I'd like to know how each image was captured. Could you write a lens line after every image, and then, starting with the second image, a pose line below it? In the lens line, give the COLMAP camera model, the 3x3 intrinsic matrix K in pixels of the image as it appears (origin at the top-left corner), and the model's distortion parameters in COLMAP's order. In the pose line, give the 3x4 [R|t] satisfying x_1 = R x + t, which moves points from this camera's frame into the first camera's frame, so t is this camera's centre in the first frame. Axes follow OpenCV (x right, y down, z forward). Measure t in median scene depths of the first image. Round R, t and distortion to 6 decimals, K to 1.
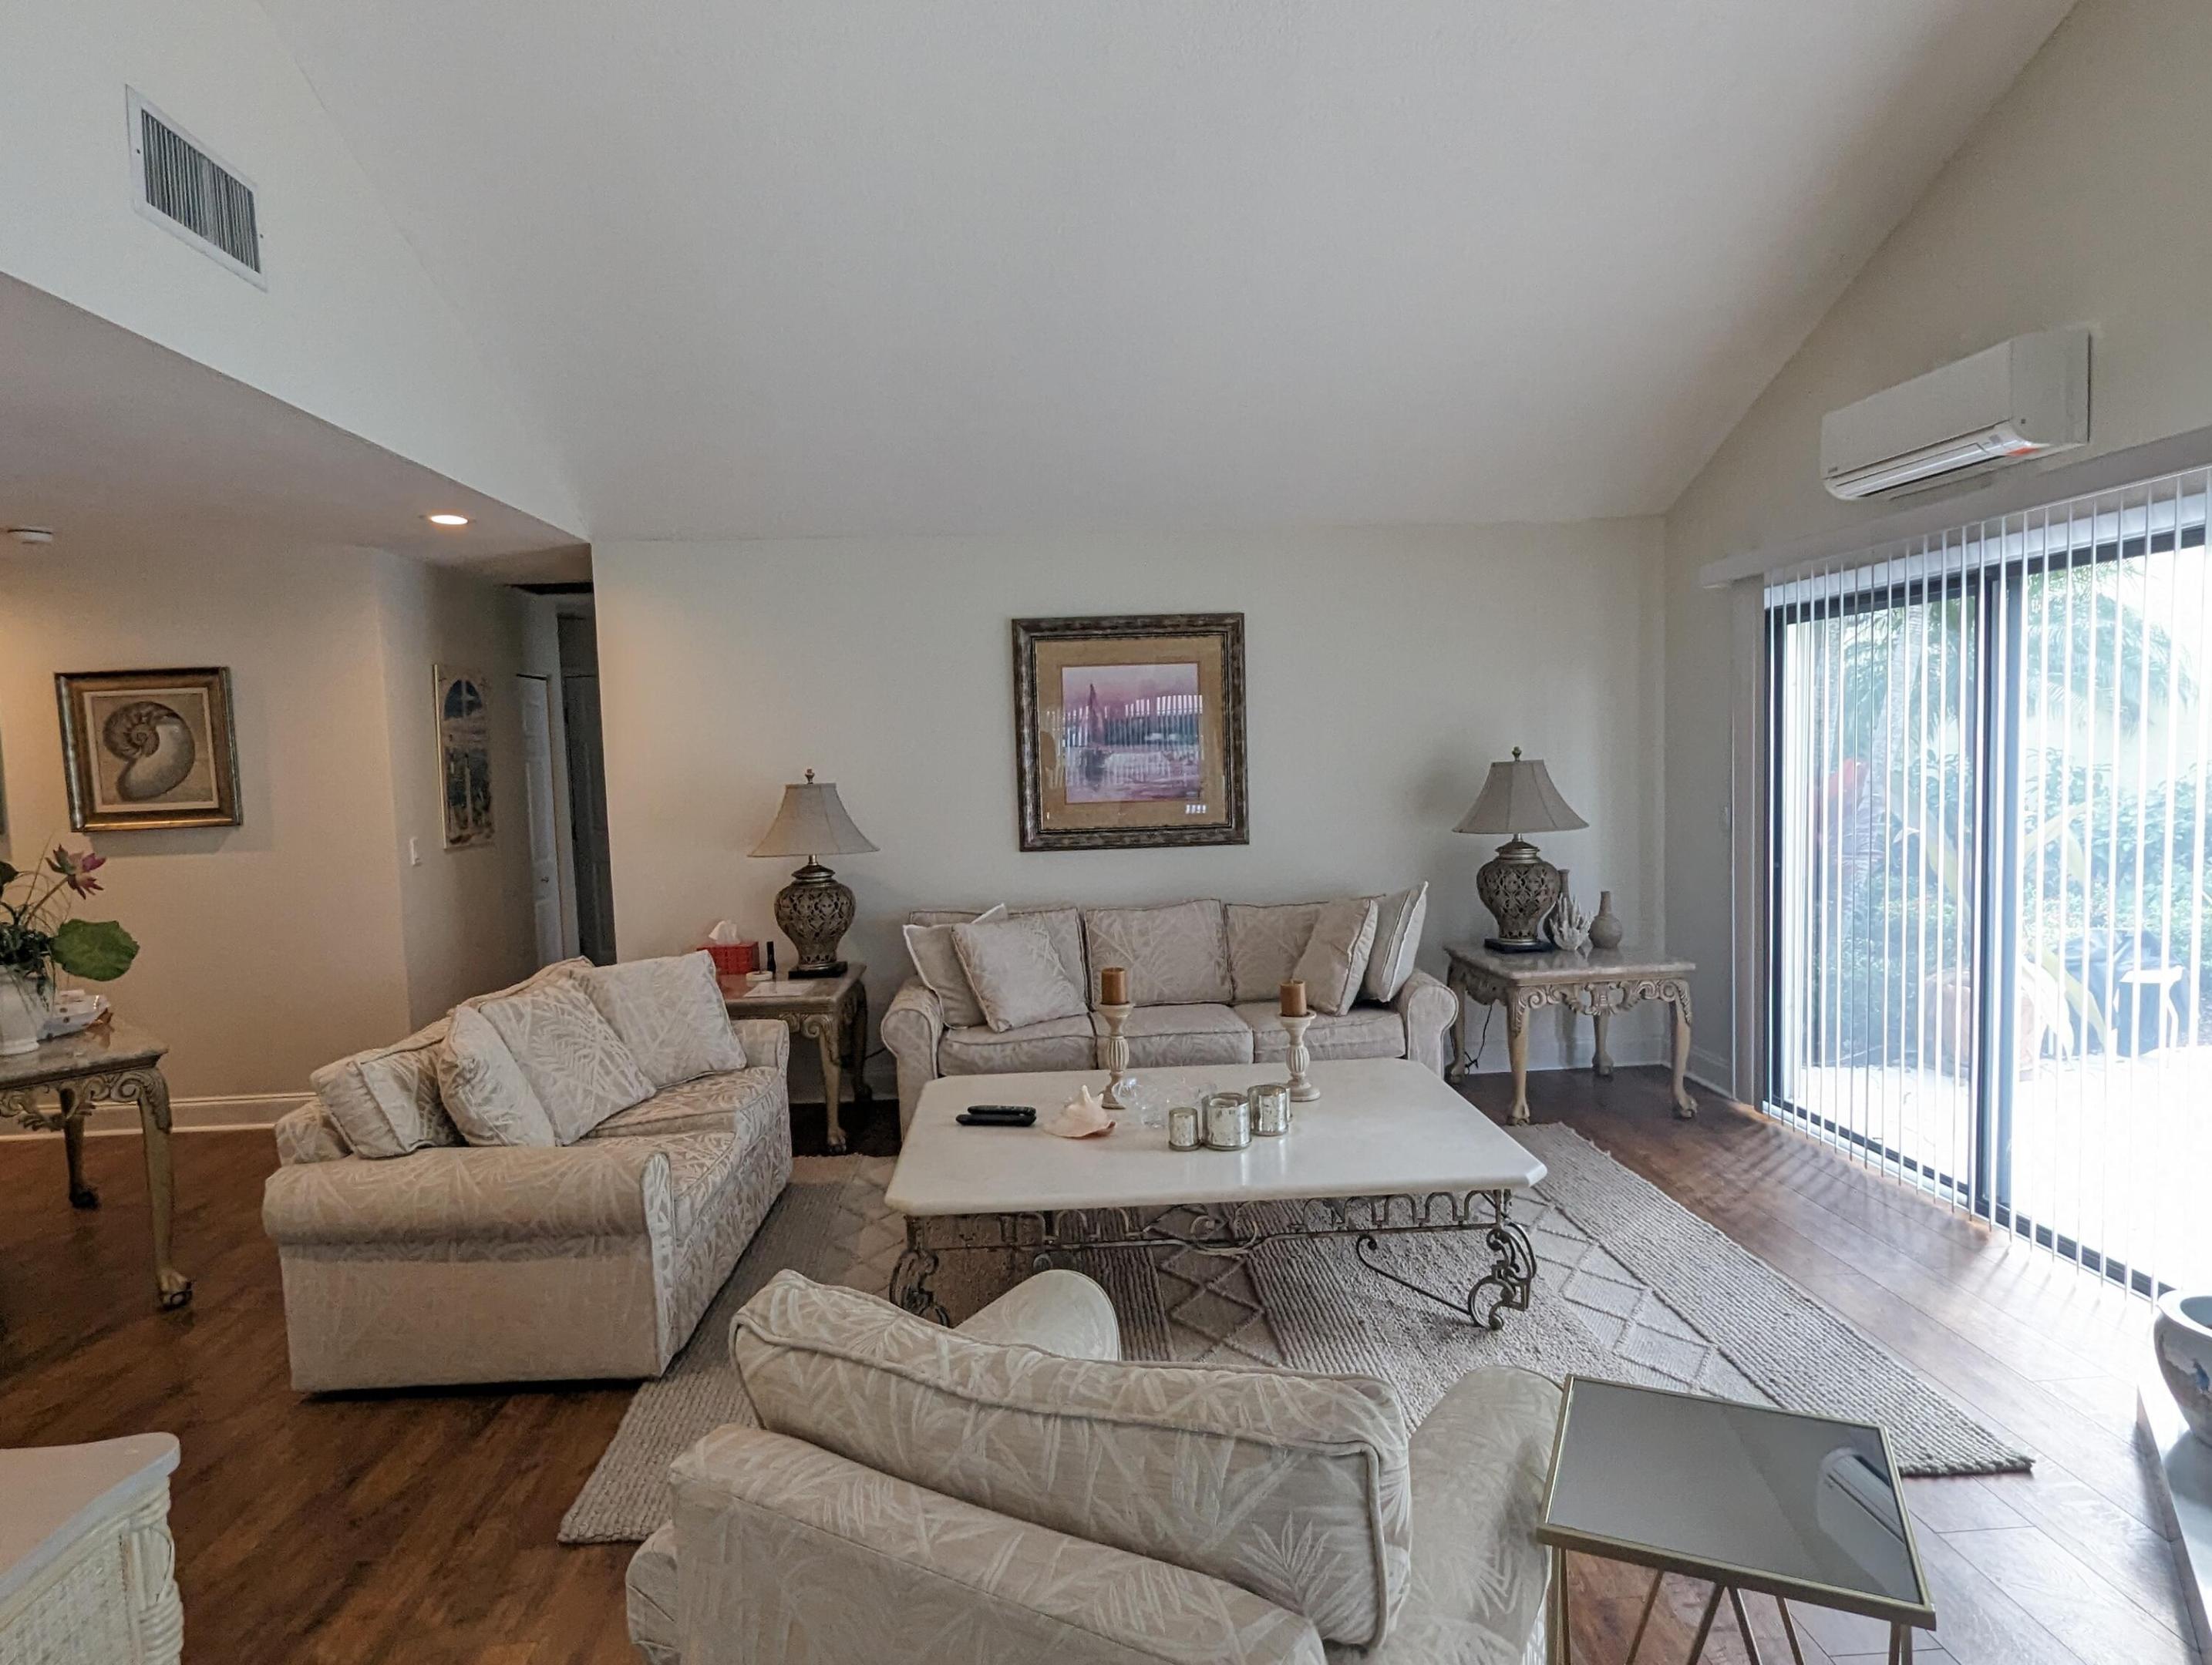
lens RADIAL K [[1275.0, 0, 1095.3], [0, 1275.0, 835.6], [0, 0, 1]] dist [-0.007447, 0.002527]
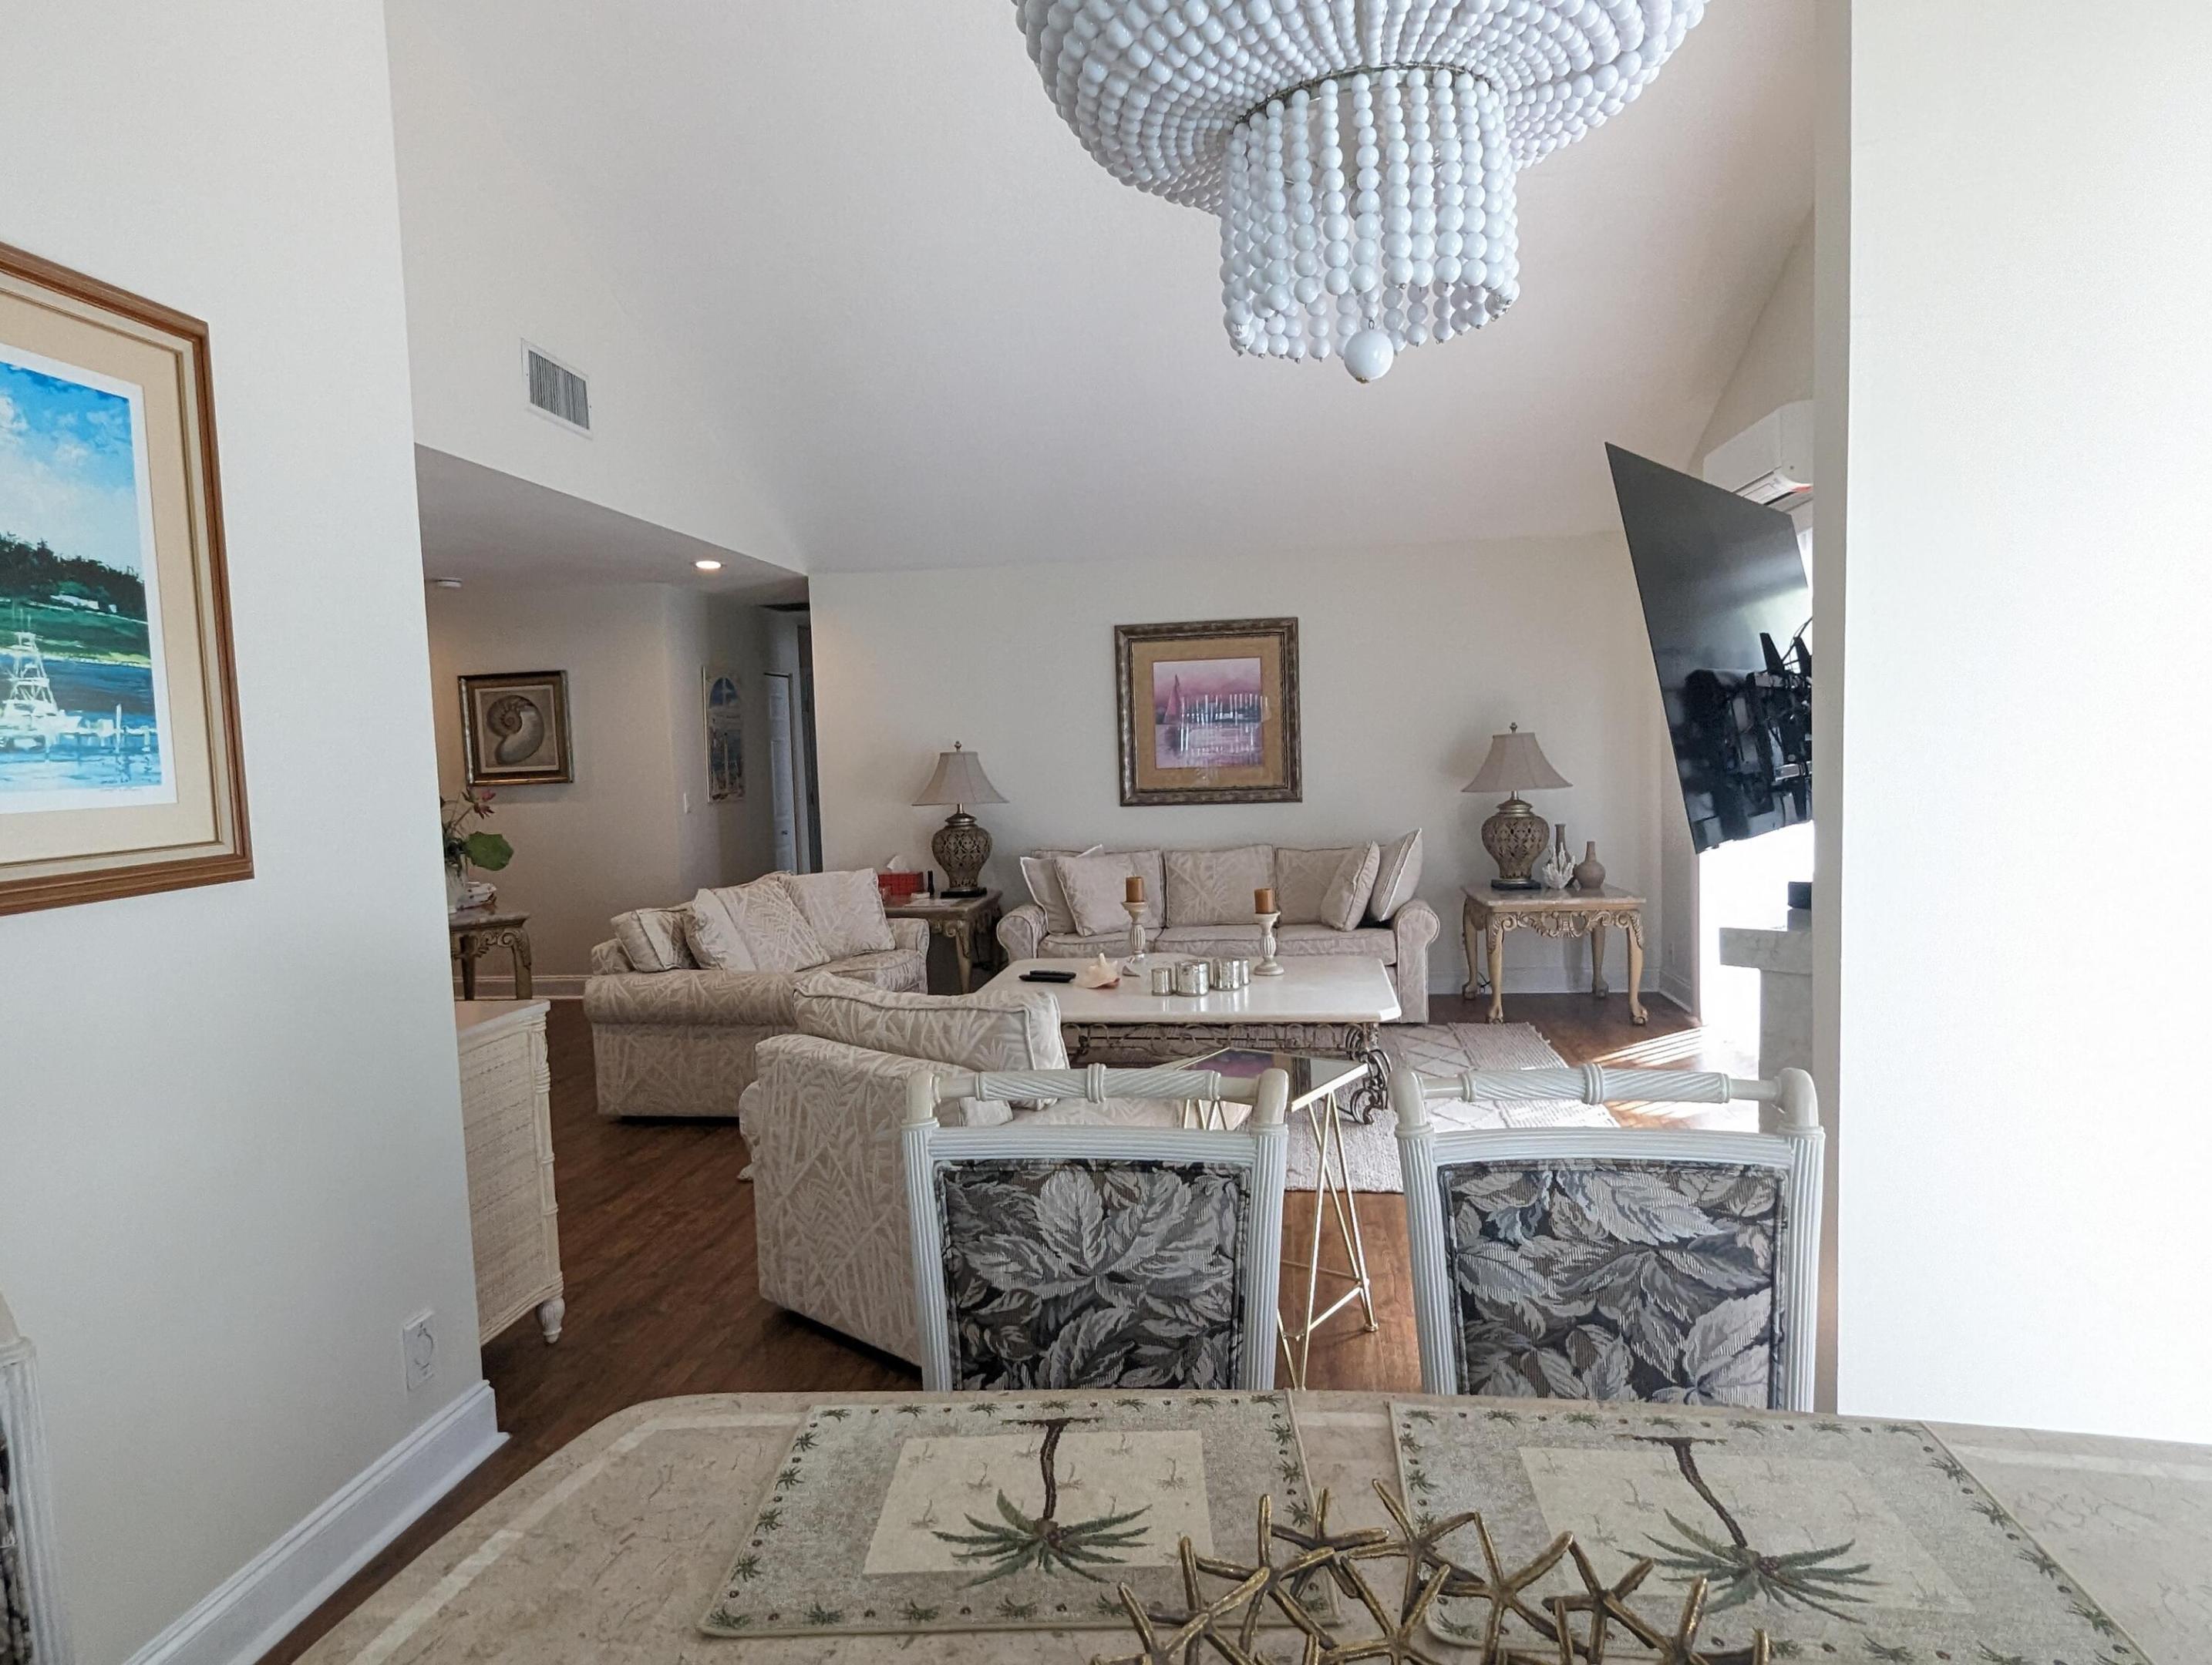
lens RADIAL K [[1275.0, 0, 1105.3], [0, 1275.0, 824.8], [0, 0, 1]] dist [-0.007447, 0.002527]
pose [[0.981257, 0.010398, -0.192422, 0.190168], [-0.011282, 0.999930, -0.003497, 0.039510], [0.192372, 0.005603, 0.981306, -0.288129]]
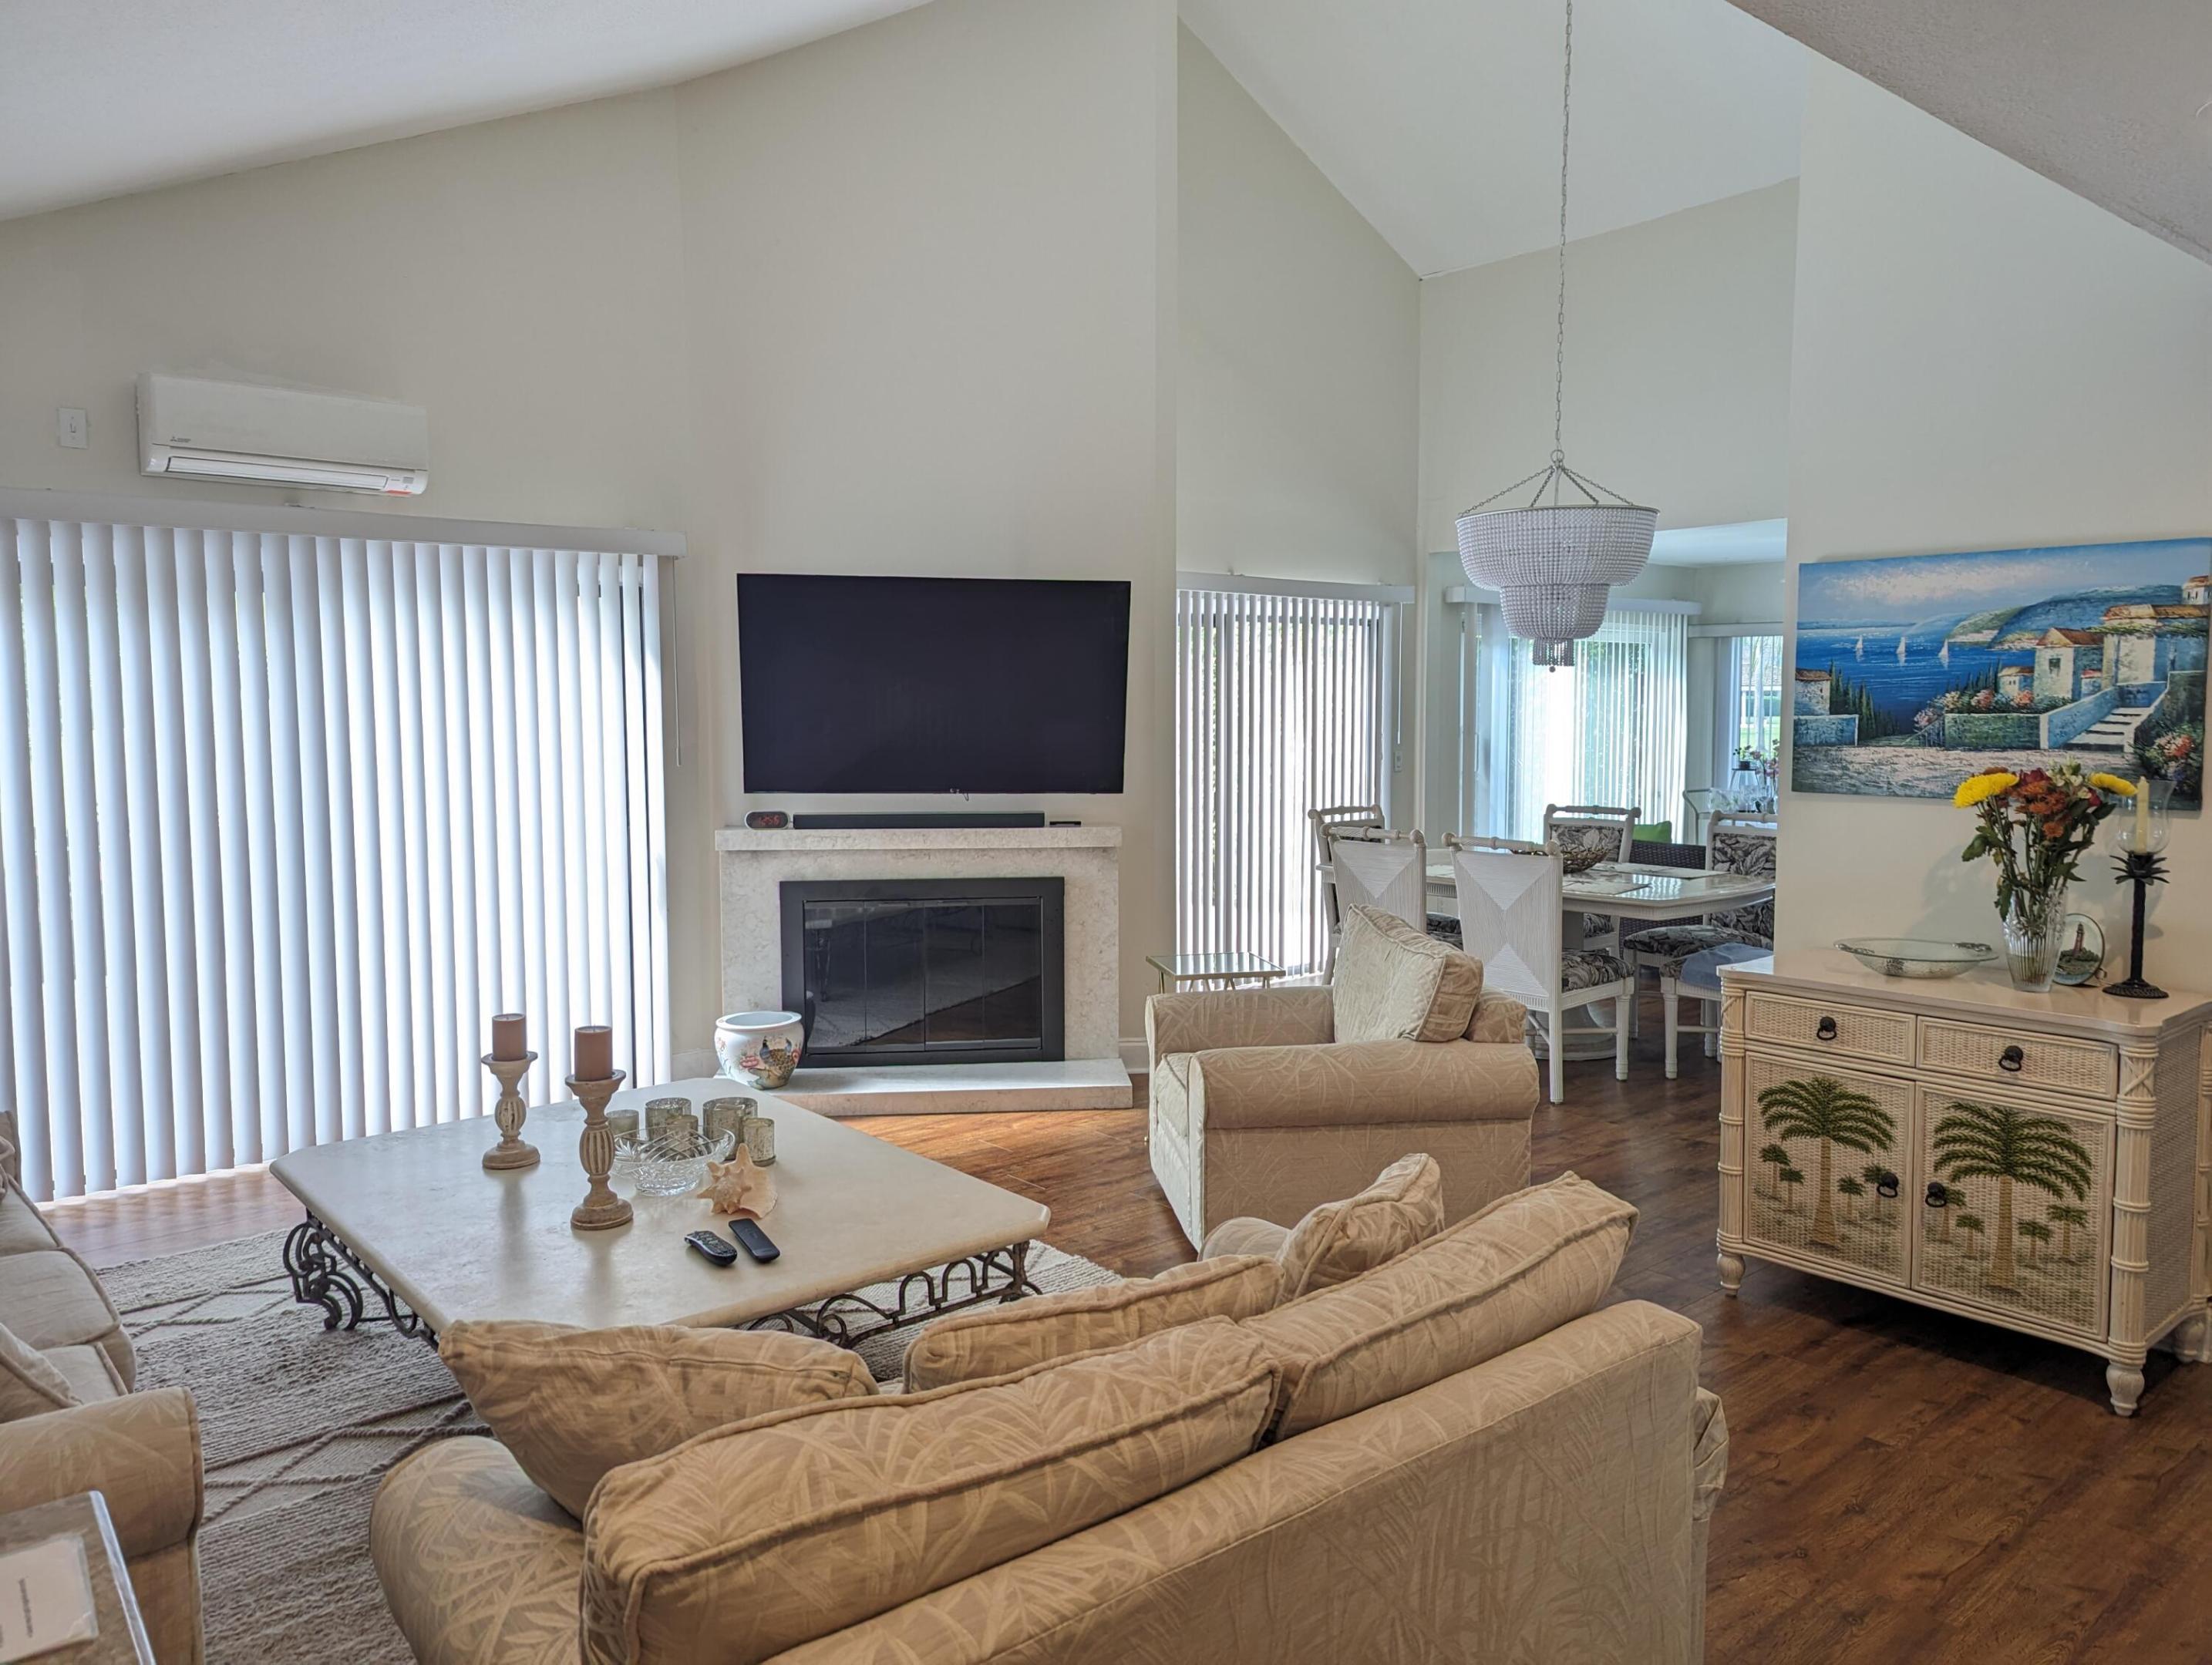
lens RADIAL K [[1545.7, 0, 1090.9], [0, 1545.7, 828.2], [0, 0, 1]] dist [0.032695, -0.005472]
pose [[-0.577780, -0.033756, 0.815494, -0.628176], [0.083351, 0.991480, 0.100095, -0.048099], [-0.811925, 0.125806, -0.570044, 0.923495]]
